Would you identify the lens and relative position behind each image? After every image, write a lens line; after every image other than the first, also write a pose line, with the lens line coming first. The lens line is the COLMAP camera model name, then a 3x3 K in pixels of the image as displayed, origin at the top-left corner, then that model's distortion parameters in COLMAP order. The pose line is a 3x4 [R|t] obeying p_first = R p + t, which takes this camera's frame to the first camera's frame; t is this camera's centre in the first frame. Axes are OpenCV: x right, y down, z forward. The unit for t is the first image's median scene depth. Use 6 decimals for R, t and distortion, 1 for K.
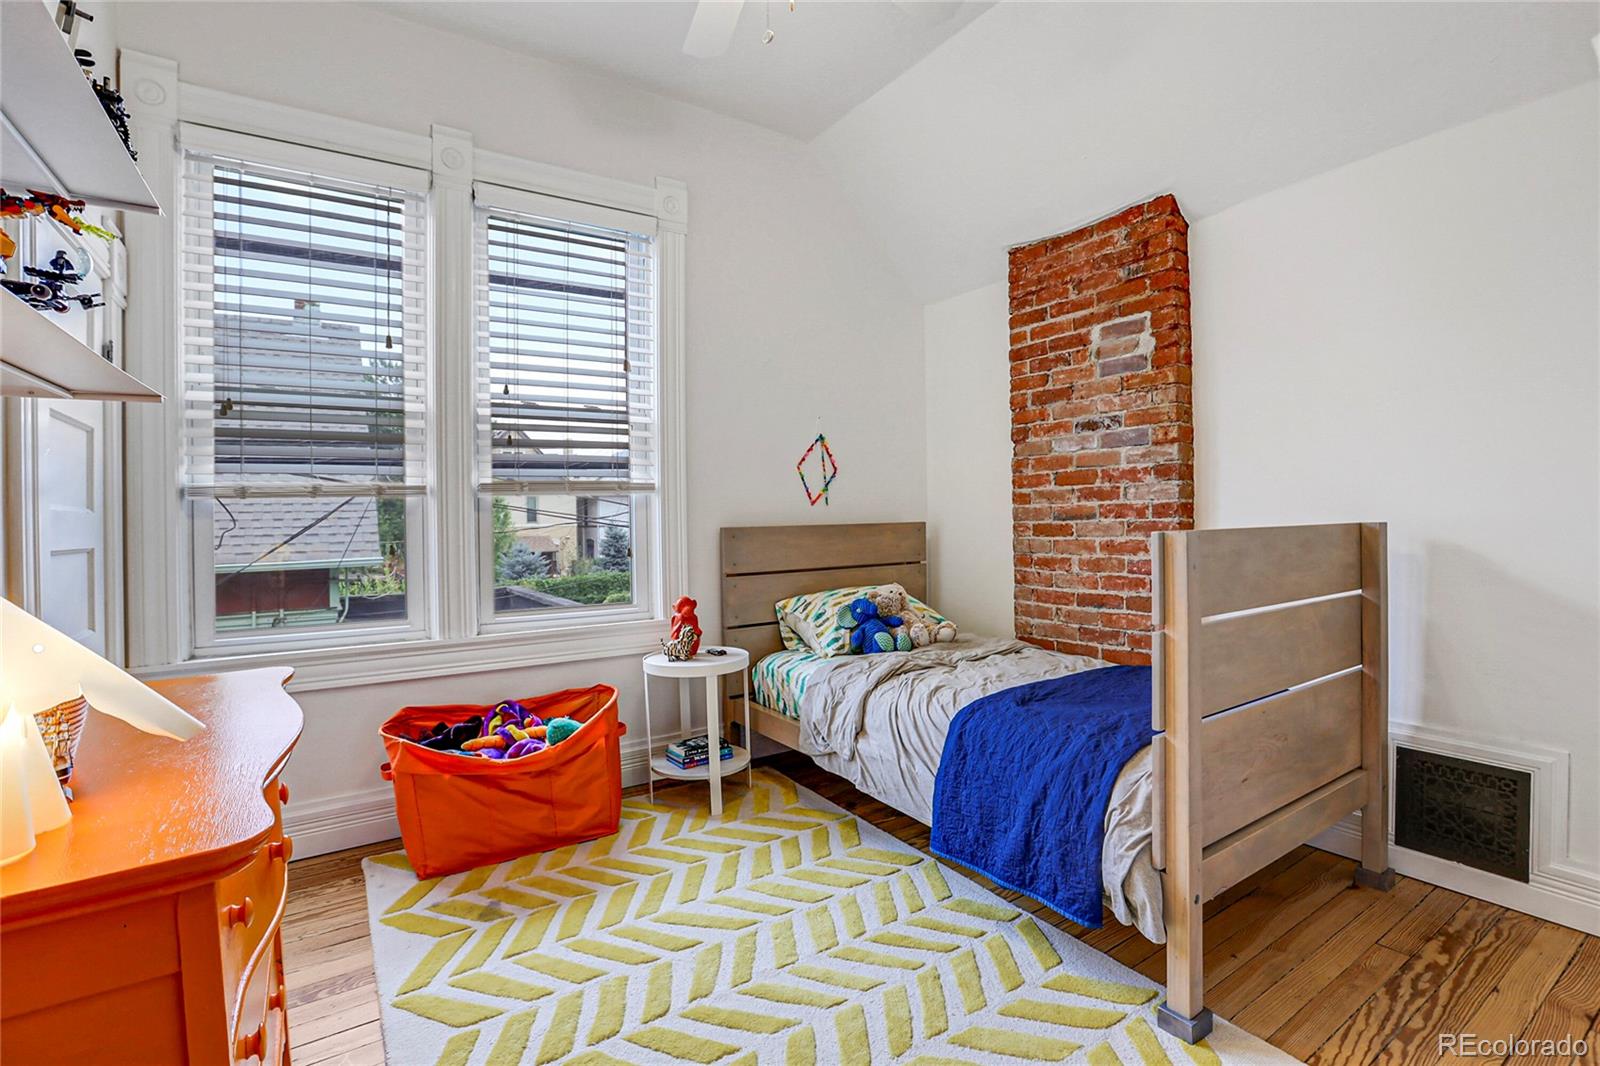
lens RADIAL K [[771.1, 0, 817.5], [0, 771.1, 524.1], [0, 0, 1]] dist [-0.037236, 0.011478]
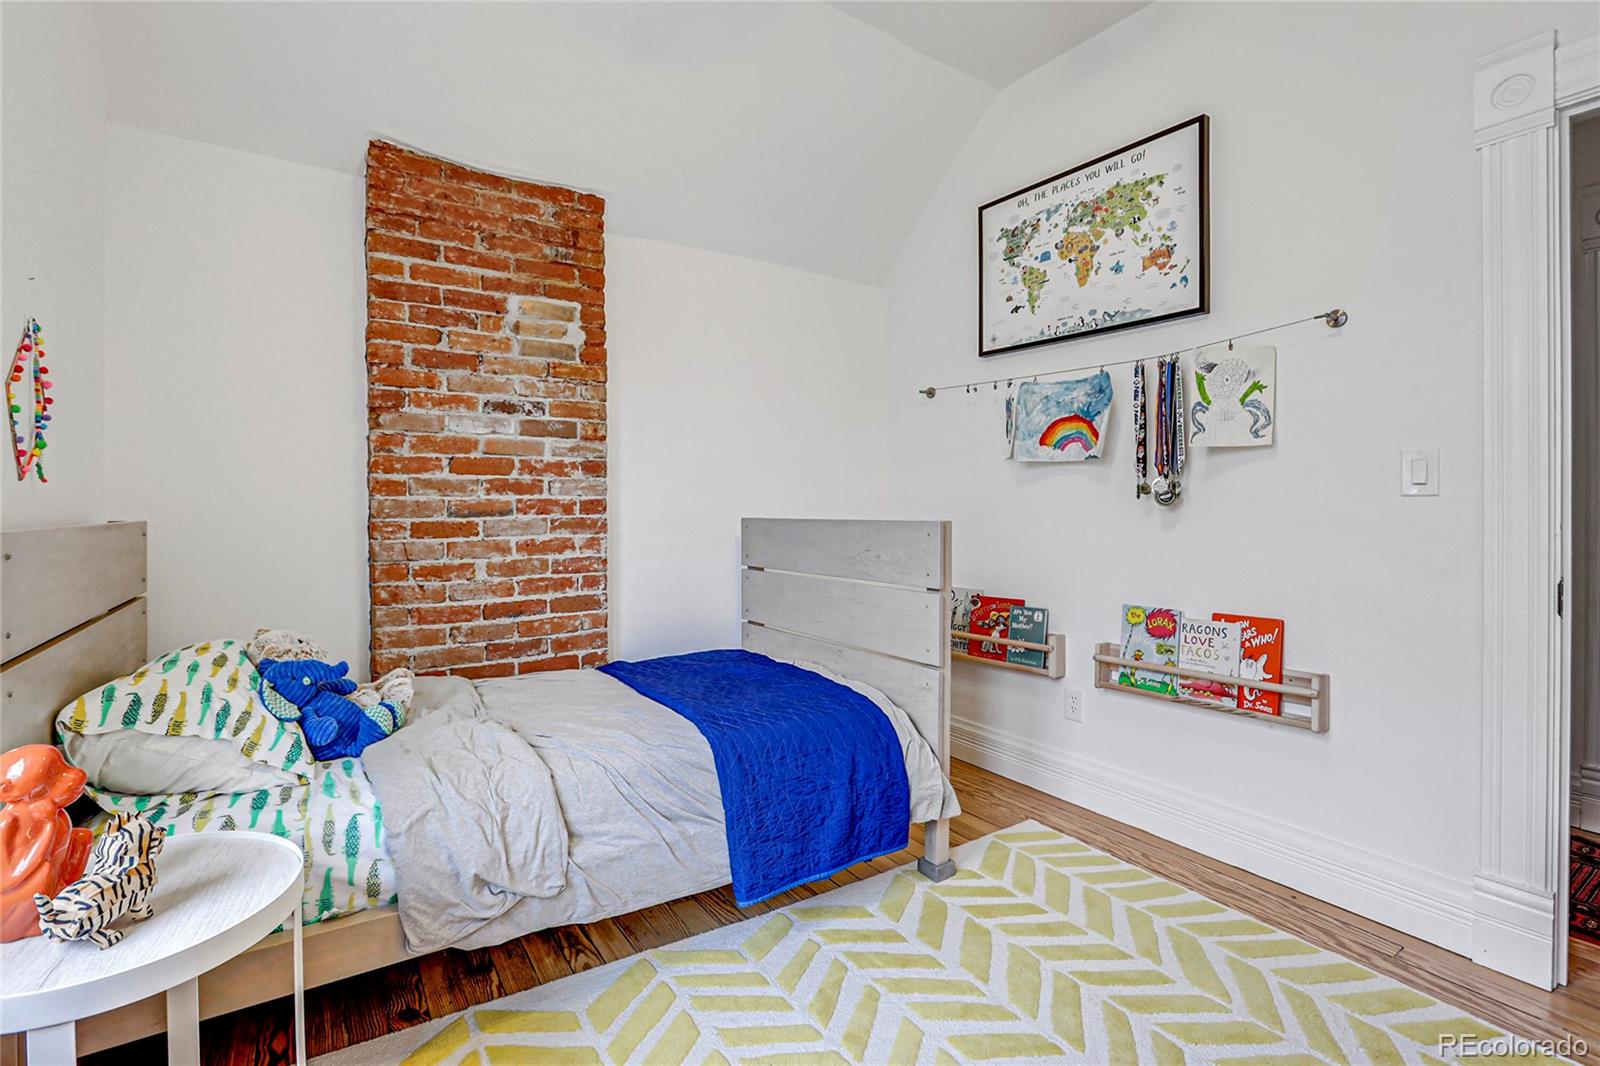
lens RADIAL K [[720.1, 0, 817.3], [0, 720.1, 520.0], [0, 0, 1]] dist [-0.040908, 0.009296]
pose [[-0.001492, 0.005911, 0.999981, -0.451883], [0.016499, 0.999847, -0.005885, 0.009004], [-0.999863, 0.016490, -0.001589, 0.658780]]
